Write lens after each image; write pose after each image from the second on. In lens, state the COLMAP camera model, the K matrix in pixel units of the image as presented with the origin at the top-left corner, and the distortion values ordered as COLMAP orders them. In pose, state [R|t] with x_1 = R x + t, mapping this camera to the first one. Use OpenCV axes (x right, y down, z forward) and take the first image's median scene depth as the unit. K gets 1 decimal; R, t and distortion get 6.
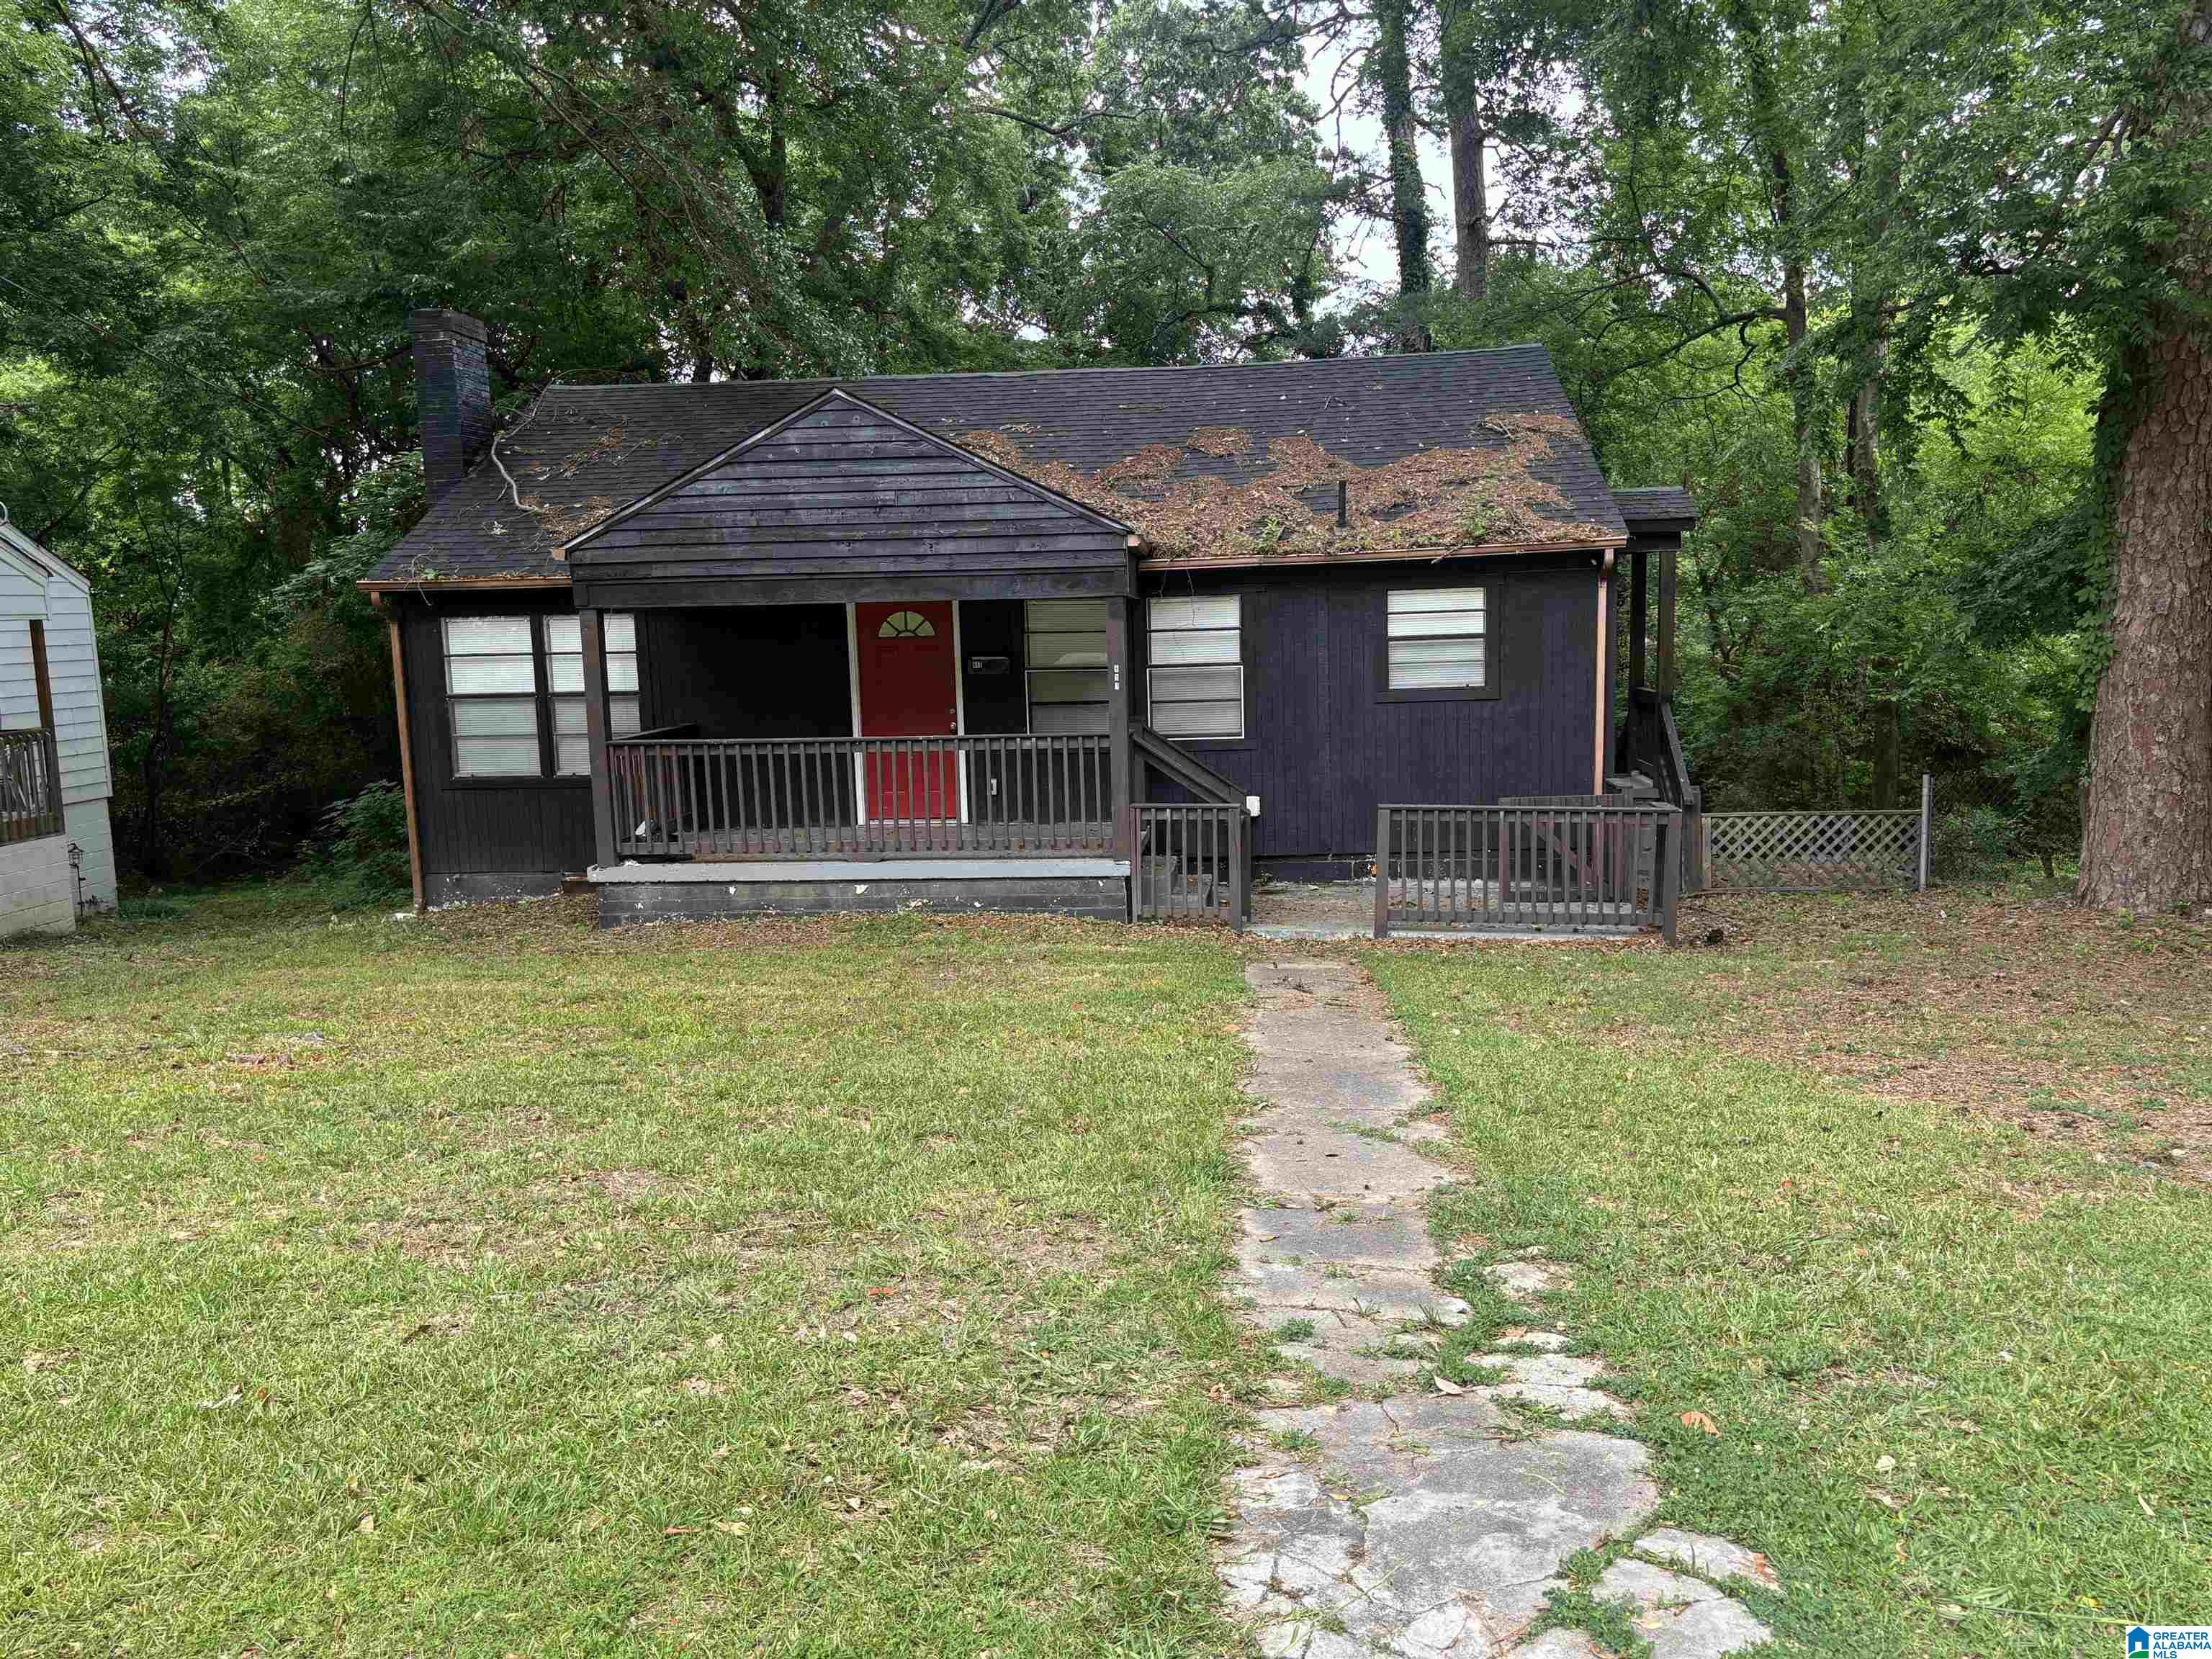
lens RADIAL K [[1674.3, 0, 1089.5], [0, 1674.3, 824.8], [0, 0, 1]] dist [0.046885, -0.044531]
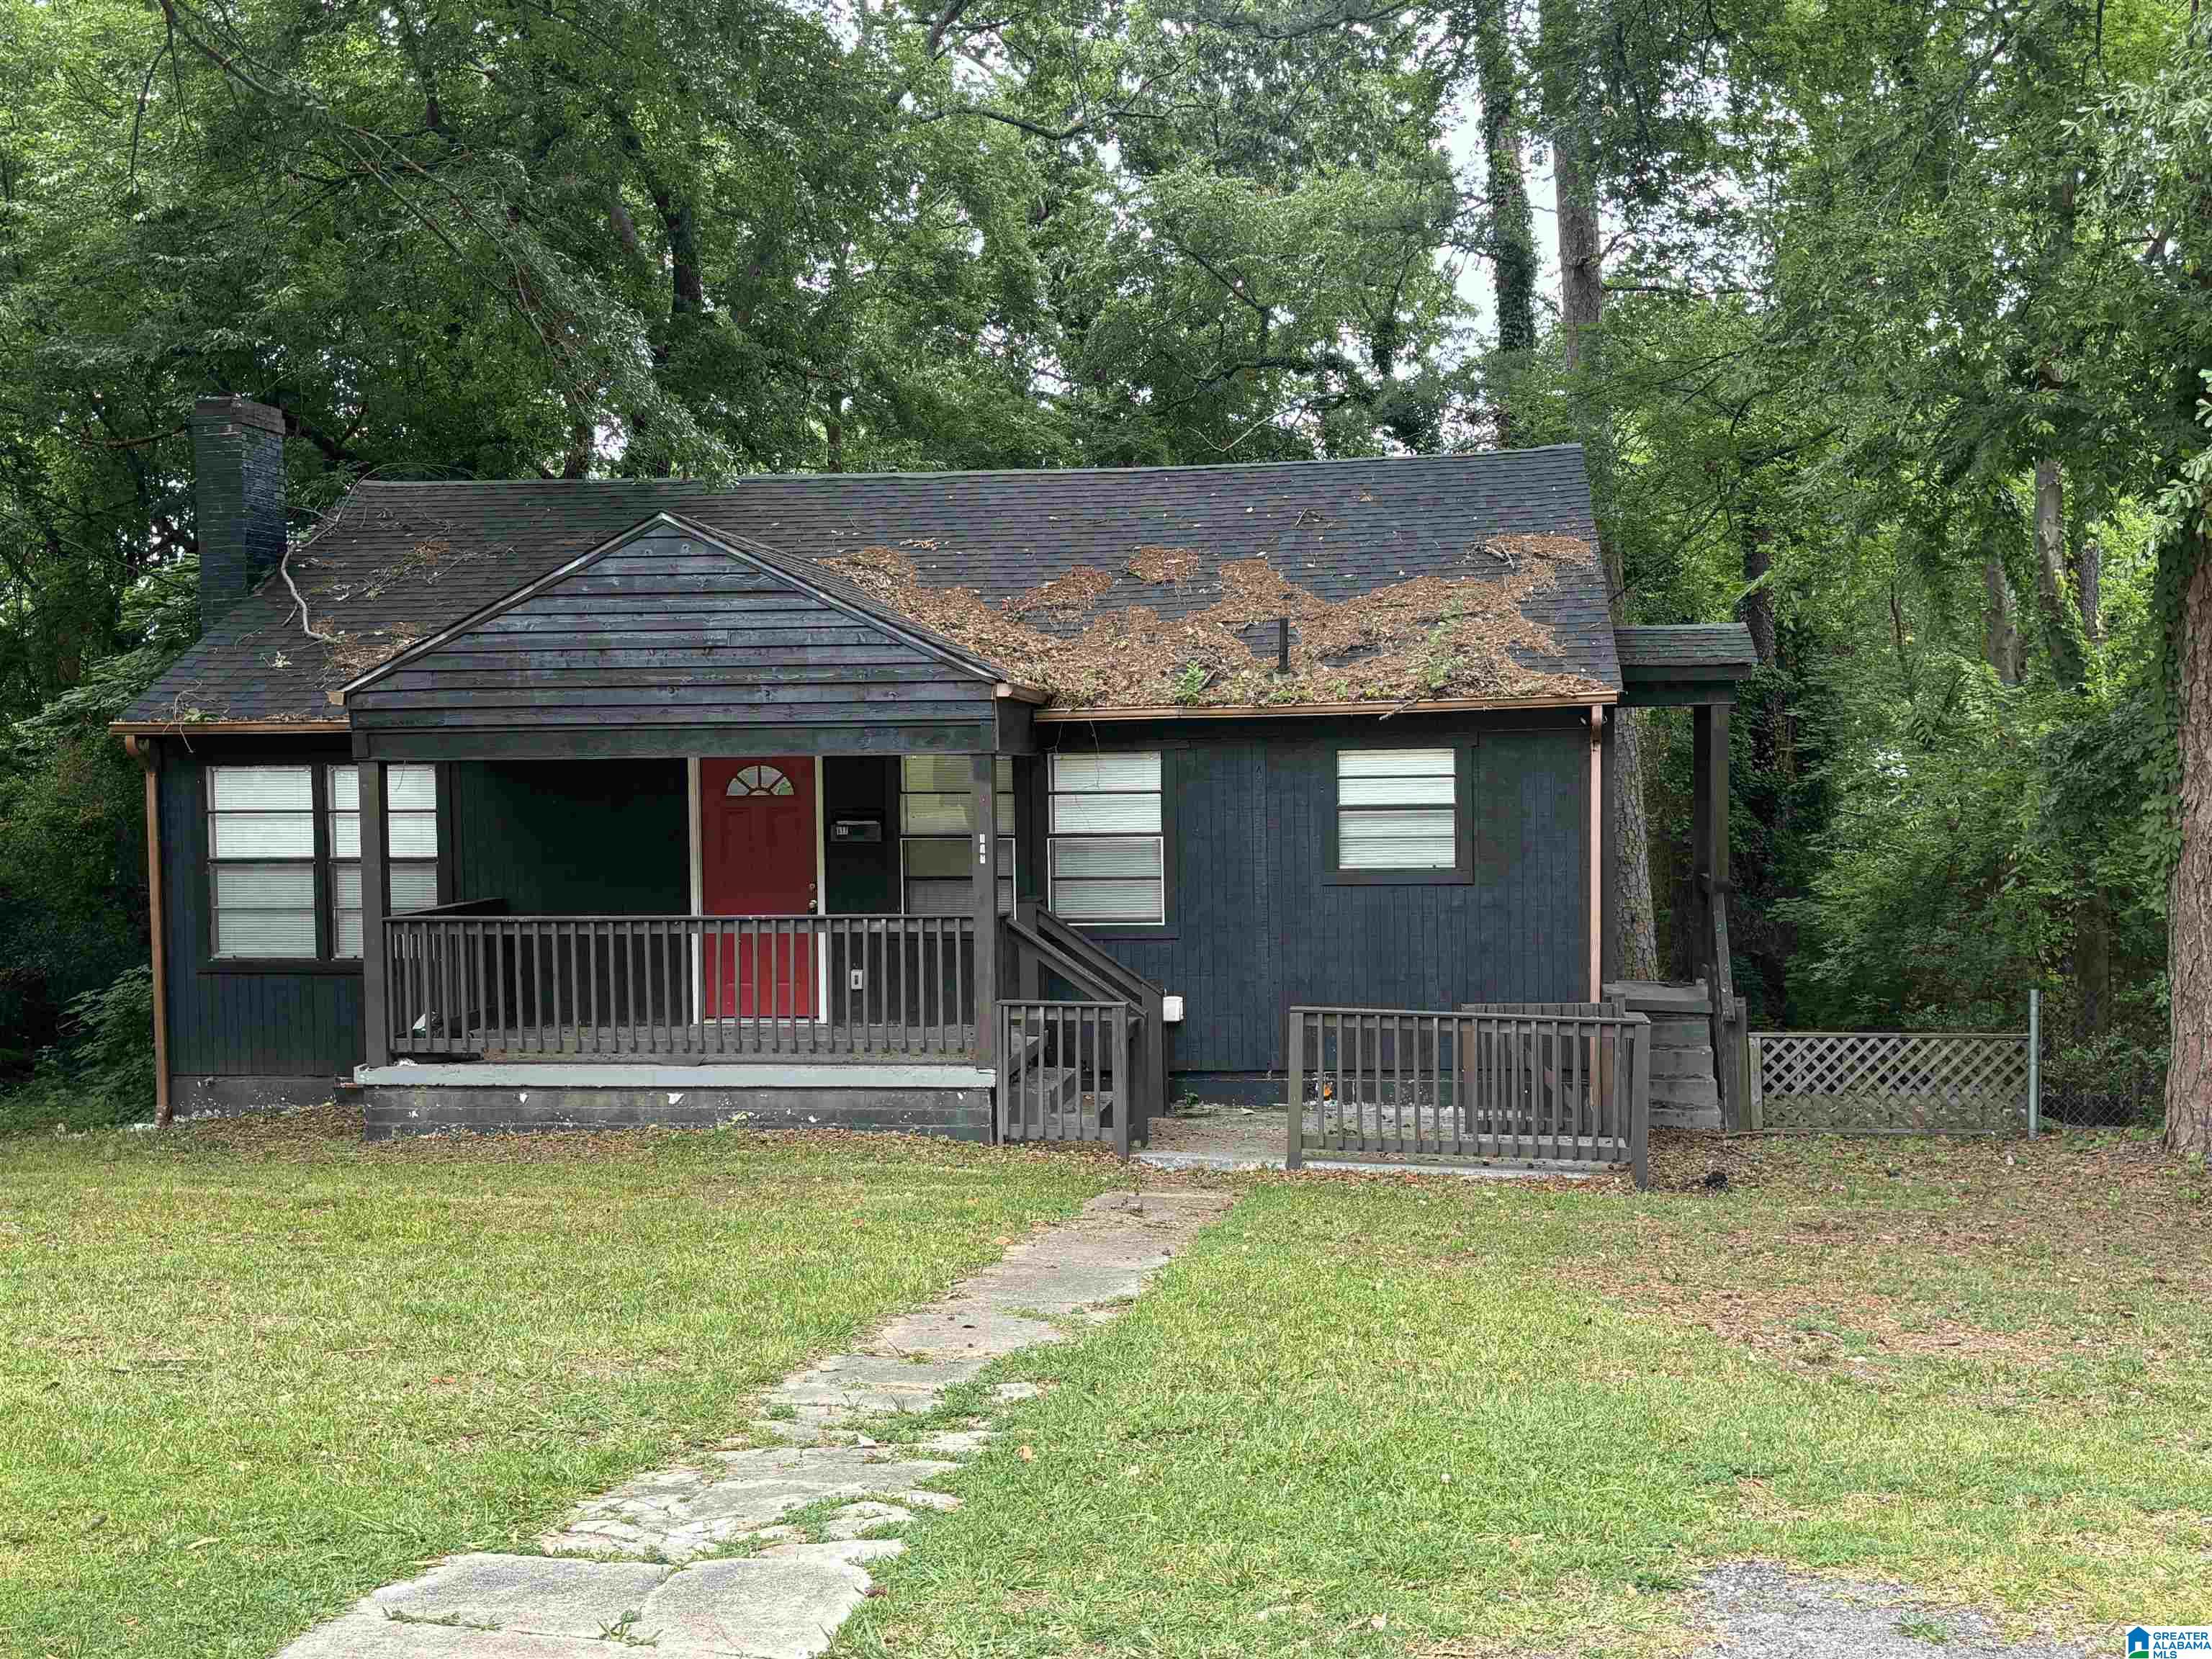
lens RADIAL K [[2538.6, 0, 1101.4], [0, 2538.6, 825.6], [0, 0, 1]] dist [0.055072, 0.000000]
pose [[0.998428, 0.015470, -0.053863, 0.128768], [-0.020406, 0.995519, -0.092335, 0.014518], [0.052194, 0.093289, 0.994270, -0.238097]]
